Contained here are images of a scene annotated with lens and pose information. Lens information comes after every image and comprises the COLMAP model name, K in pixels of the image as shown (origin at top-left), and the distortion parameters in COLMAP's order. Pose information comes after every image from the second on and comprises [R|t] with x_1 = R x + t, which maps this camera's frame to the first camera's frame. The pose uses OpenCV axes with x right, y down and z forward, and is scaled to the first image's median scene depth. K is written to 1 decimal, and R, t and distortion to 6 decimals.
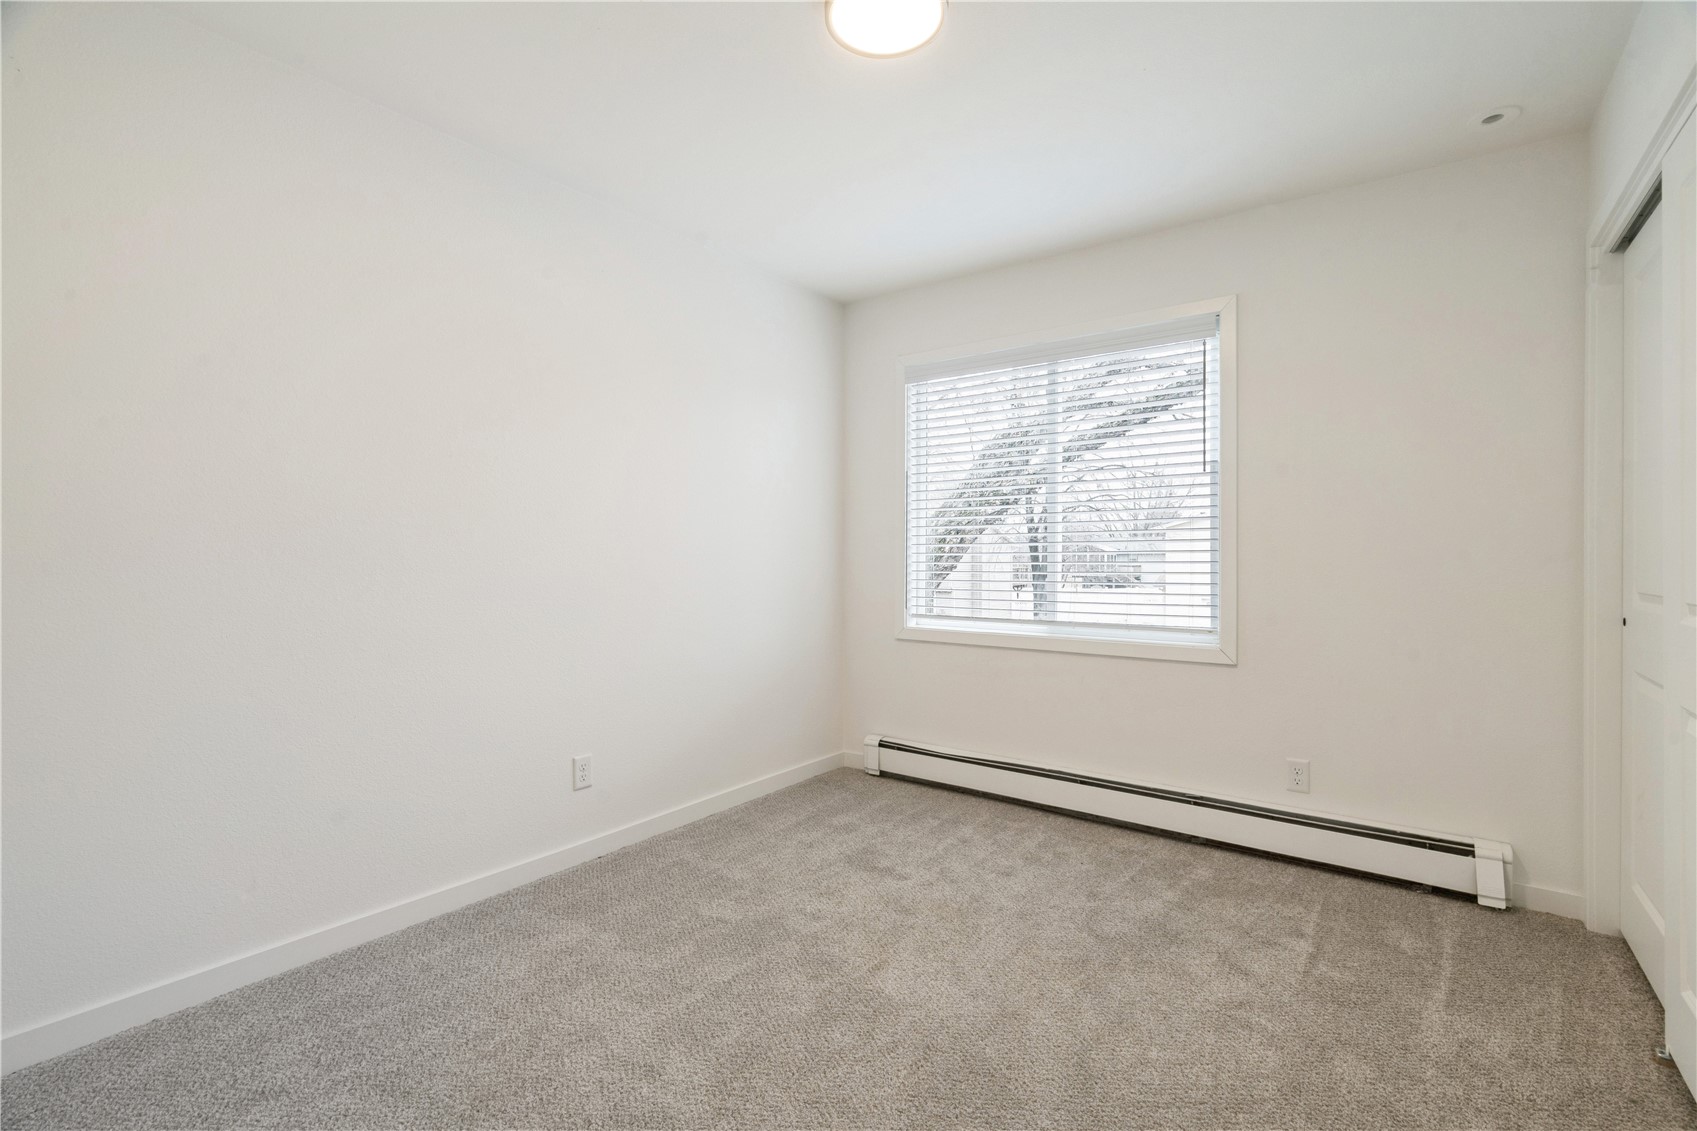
lens RADIAL K [[777.6, 0, 846.1], [0, 777.6, 552.9], [0, 0, 1]] dist [-0.002657, -0.000393]
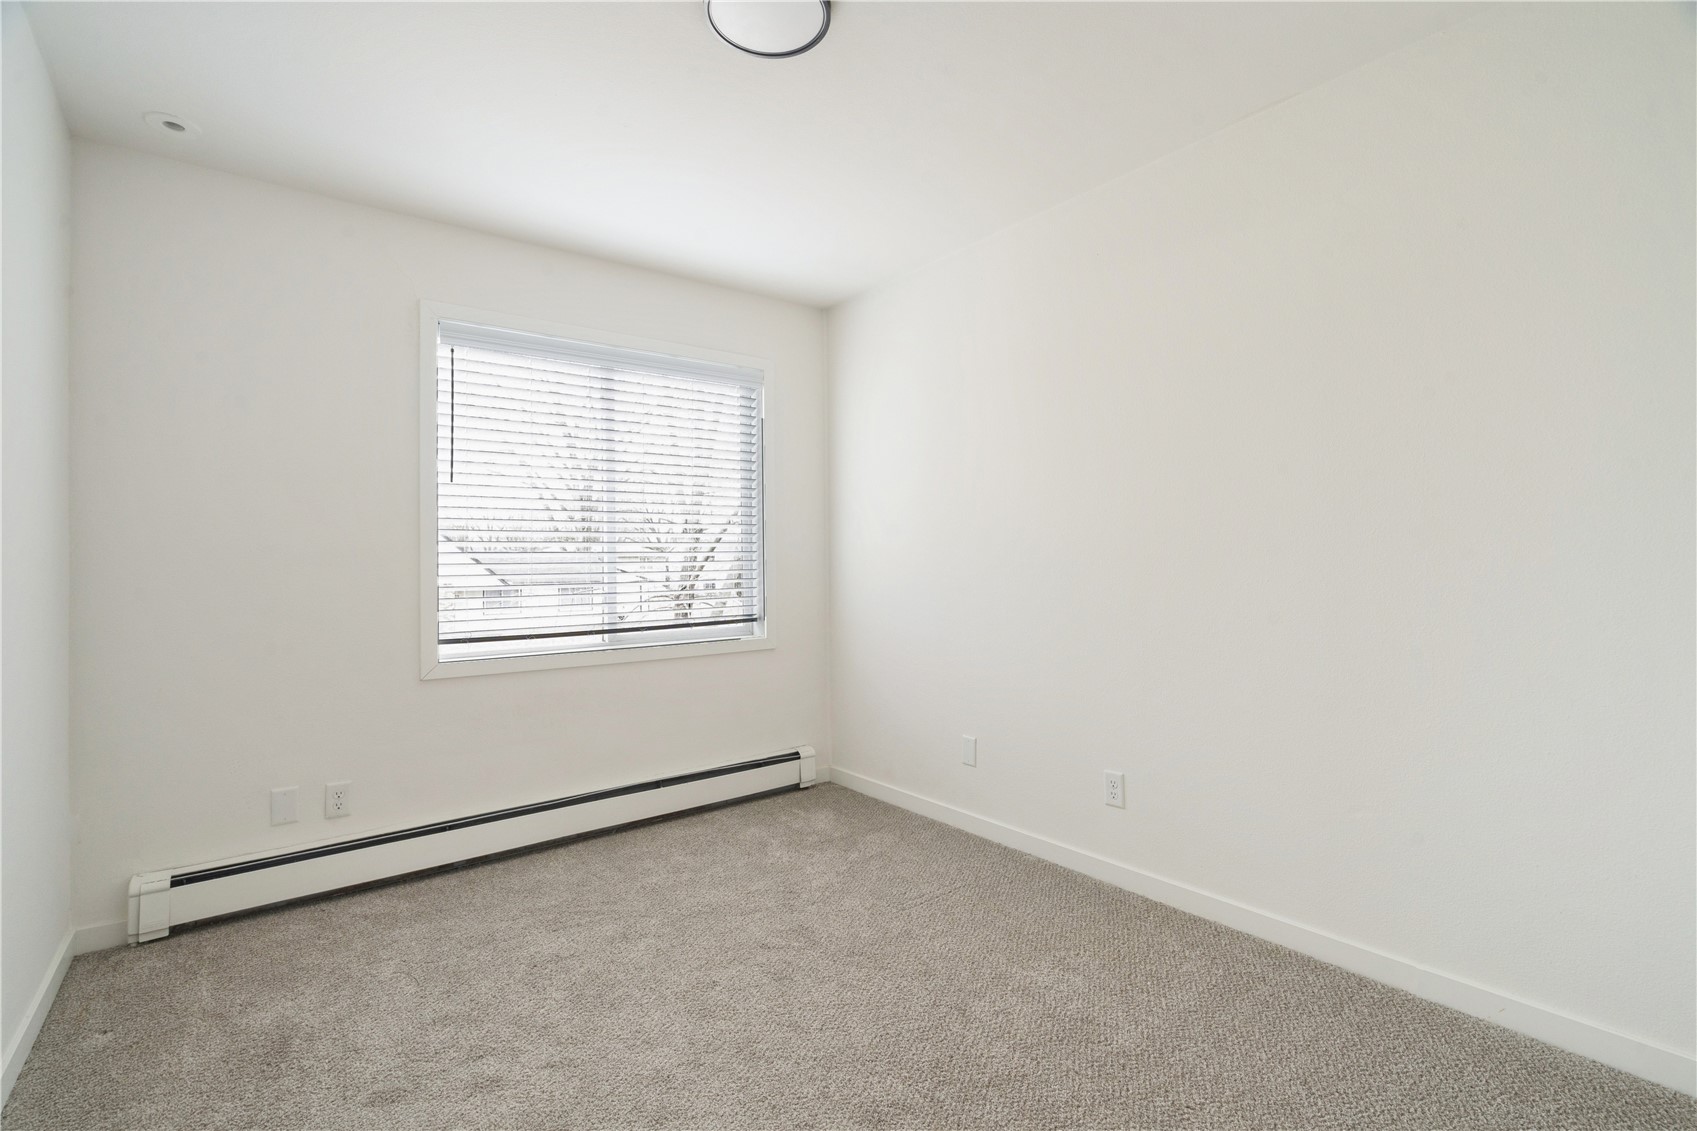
lens RADIAL K [[777.6, 0, 858.0], [0, 777.6, 559.7], [0, 0, 1]] dist [-0.002657, -0.000393]
pose [[0.262267, -0.008564, 0.964957, -0.519110], [0.021423, 0.999766, 0.003051, -0.001743], [-0.964757, 0.019872, 0.262390, 0.395360]]
